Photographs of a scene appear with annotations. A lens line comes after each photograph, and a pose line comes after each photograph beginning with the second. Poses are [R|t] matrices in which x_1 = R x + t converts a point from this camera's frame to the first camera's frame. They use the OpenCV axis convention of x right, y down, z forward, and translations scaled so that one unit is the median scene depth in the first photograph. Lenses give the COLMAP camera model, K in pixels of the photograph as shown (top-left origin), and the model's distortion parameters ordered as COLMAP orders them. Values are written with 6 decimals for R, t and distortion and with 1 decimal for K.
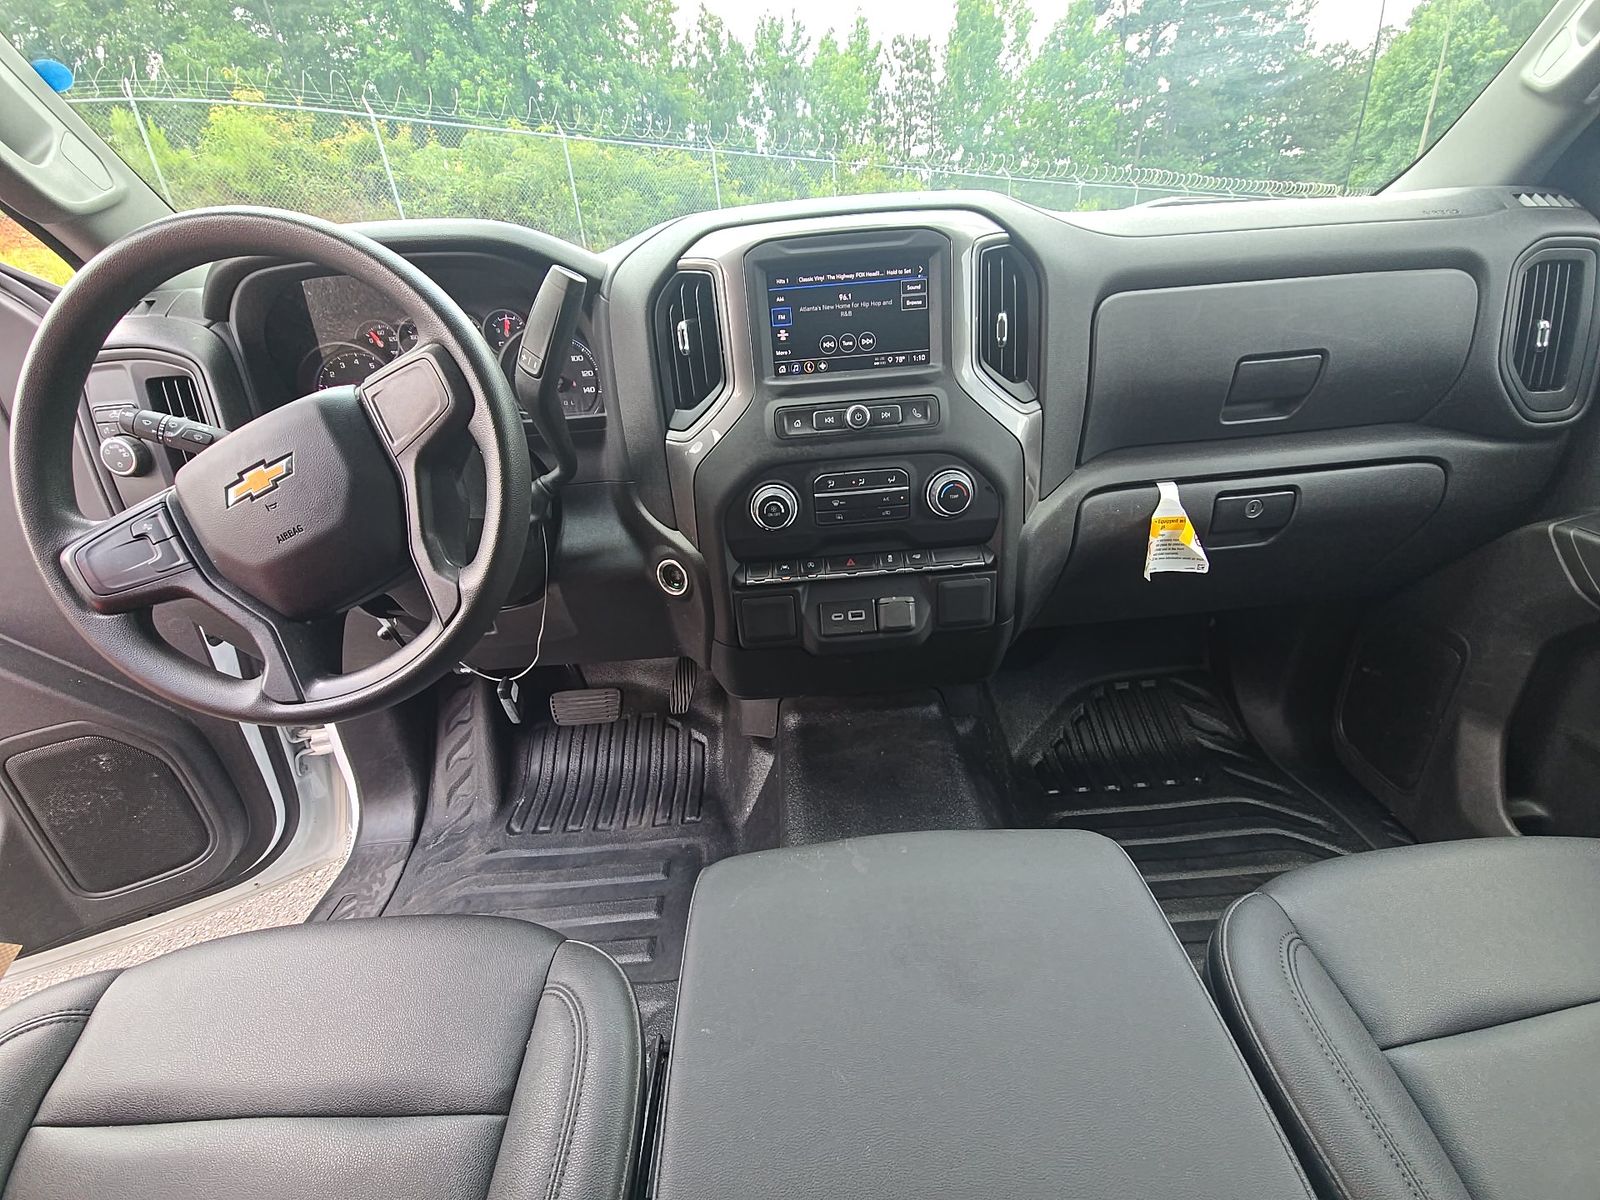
lens RADIAL K [[639.9, 0, 799.8], [0, 639.9, 604.4], [0, 0, 1]] dist [-0.000171, -0.000552]
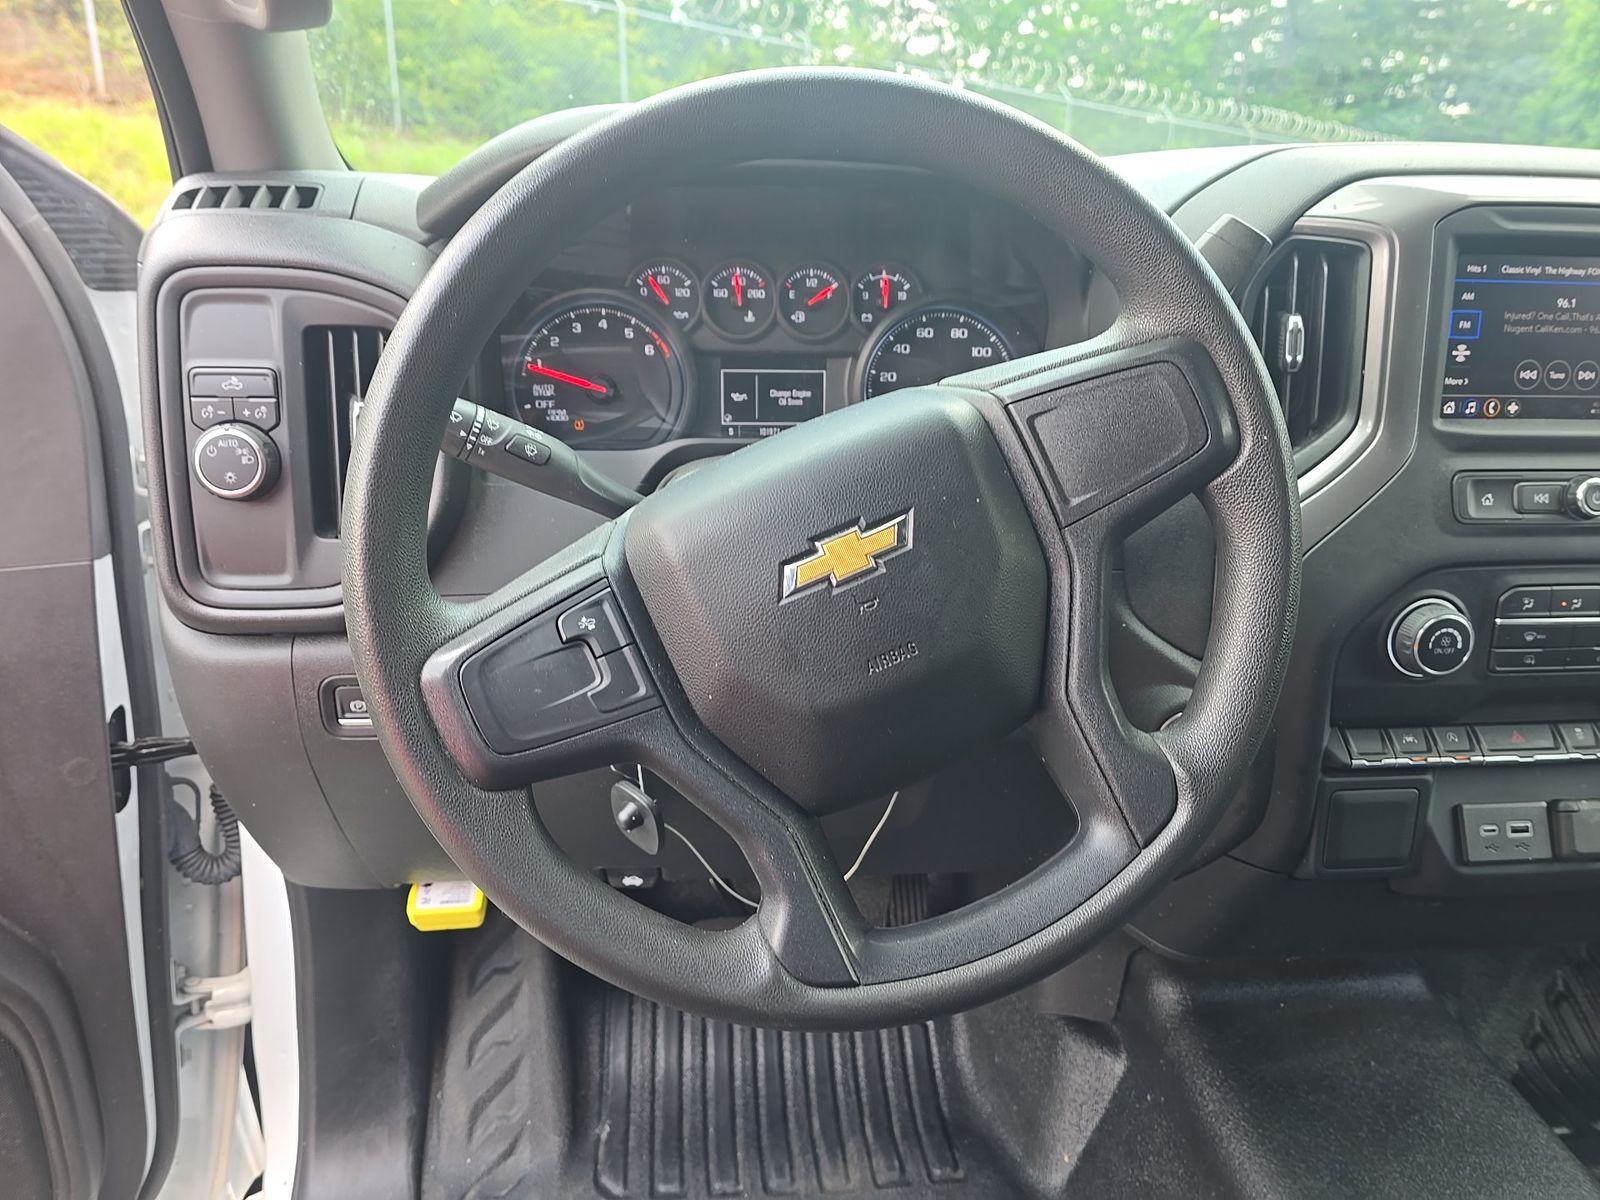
lens RADIAL K [[1068.9, 0, 797.8], [0, 1068.9, 605.0], [0, 0, 1]] dist [0.068641, -0.072598]
pose [[0.993284, 0.064549, 0.096019, -0.706100], [-0.051820, 0.990210, -0.129614, -0.024068], [-0.103445, 0.123768, 0.986905, 0.090170]]
